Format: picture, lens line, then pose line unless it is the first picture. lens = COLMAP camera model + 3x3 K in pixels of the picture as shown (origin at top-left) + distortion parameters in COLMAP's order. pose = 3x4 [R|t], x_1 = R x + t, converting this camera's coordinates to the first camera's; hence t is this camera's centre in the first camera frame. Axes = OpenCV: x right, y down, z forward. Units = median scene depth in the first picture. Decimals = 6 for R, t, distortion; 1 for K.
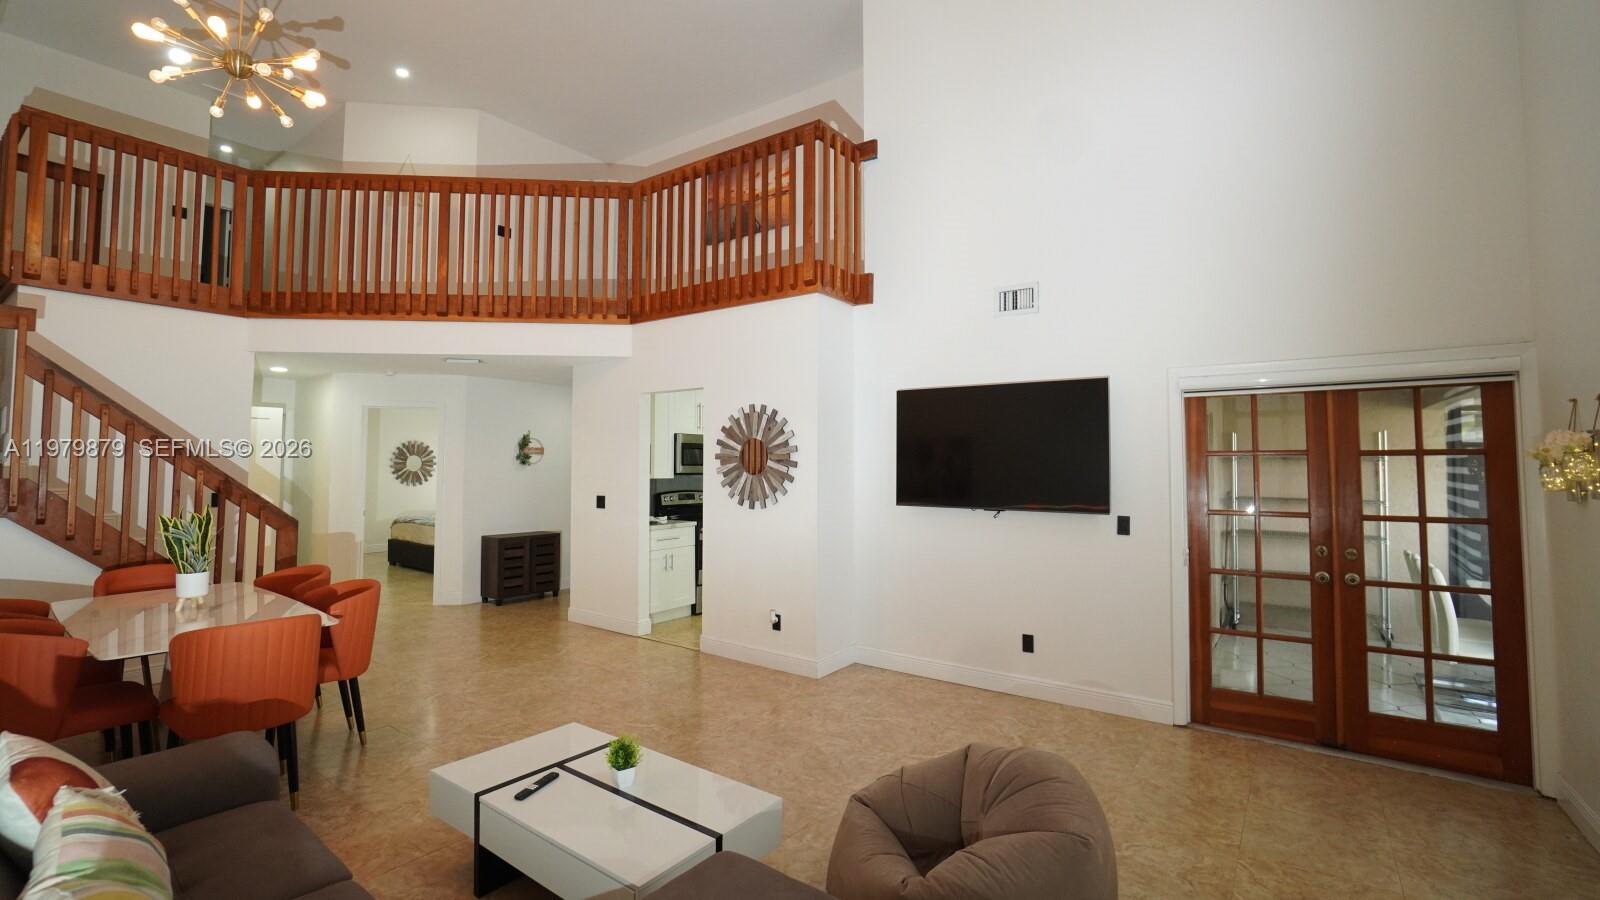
lens RADIAL K [[722.5, 0, 797.1], [0, 722.5, 421.0], [0, 0, 1]] dist [-0.017619, -0.000157]
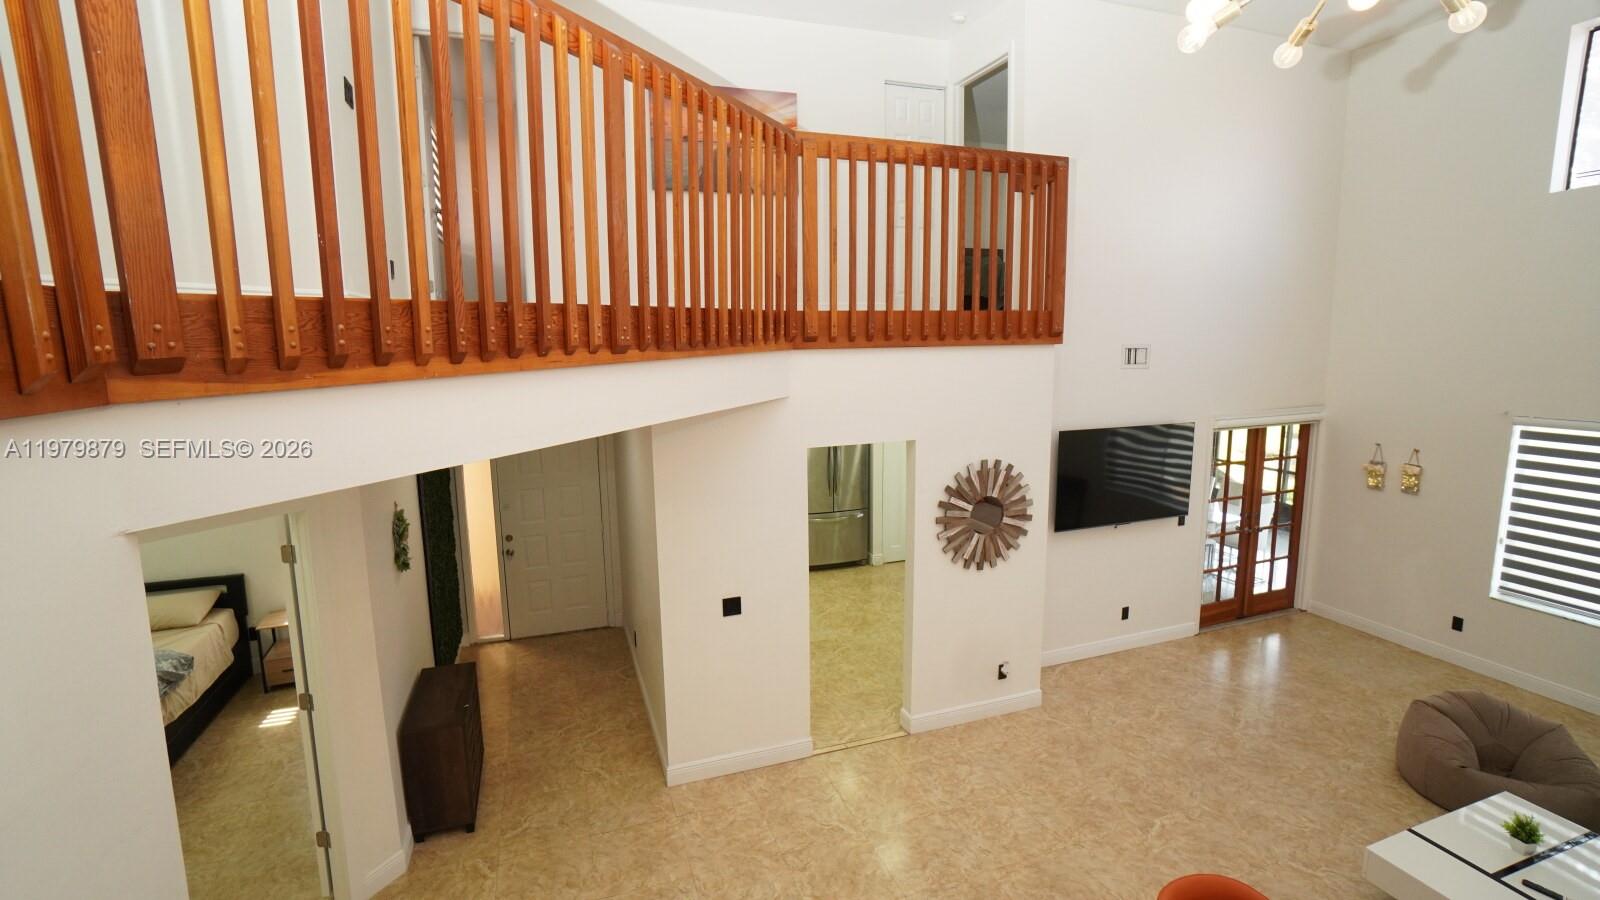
lens RADIAL K [[706.6, 0, 783.4], [0, 706.6, 436.2], [0, 0, 1]] dist [-0.063166, 0.023905]
pose [[0.559887, -0.128554, 0.818535, -0.938155], [-0.037041, 0.983019, 0.179724, -0.204440], [-0.827741, -0.130945, 0.545618, 0.753564]]
